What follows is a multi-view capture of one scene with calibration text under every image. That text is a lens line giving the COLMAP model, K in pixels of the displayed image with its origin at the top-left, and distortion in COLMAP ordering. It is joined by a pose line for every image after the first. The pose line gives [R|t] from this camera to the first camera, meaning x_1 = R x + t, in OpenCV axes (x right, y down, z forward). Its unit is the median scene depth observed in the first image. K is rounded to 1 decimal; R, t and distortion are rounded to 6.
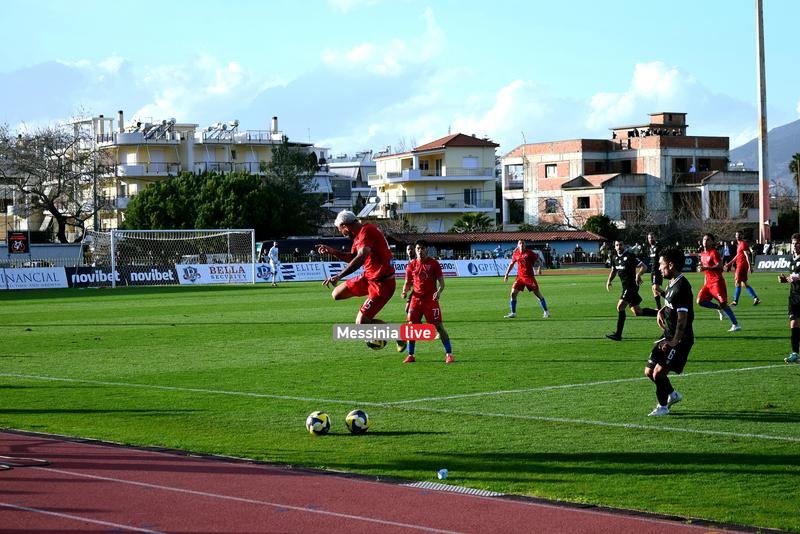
lens RADIAL K [[1714.8, 0, 396.2], [0, 1714.8, 267.7], [0, 0, 1]] dist [0.031755, 0.000000]
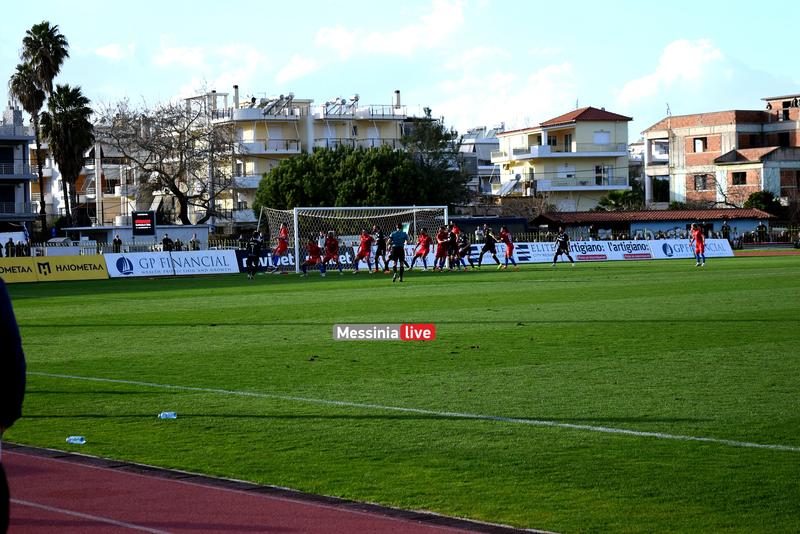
lens RADIAL K [[1714.8, 0, 396.1], [0, 1714.8, 268.1], [0, 0, 1]] dist [0.031755, 0.000000]
pose [[0.999188, -0.003995, -0.040082, -0.037515], [0.004421, 0.999935, 0.010536, 0.000058], [0.040037, -0.010705, 0.999141, 0.059333]]
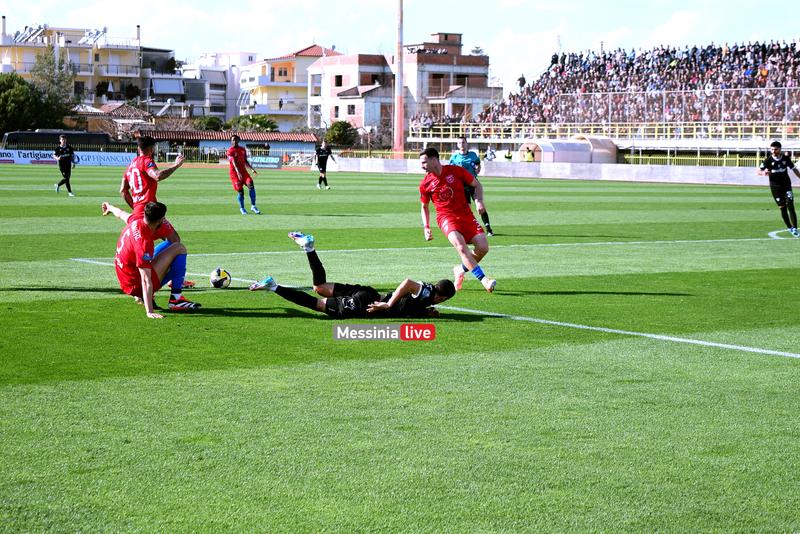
lens RADIAL K [[1714.8, 0, 403.0], [0, 1714.8, 249.0], [0, 0, 1]] dist [0.031755, 0.000000]
pose [[0.993768, 0.041596, -0.103413, 0.253348], [-0.036645, 0.998110, 0.049323, -0.002633], [0.105269, -0.045226, 0.993415, -0.133880]]
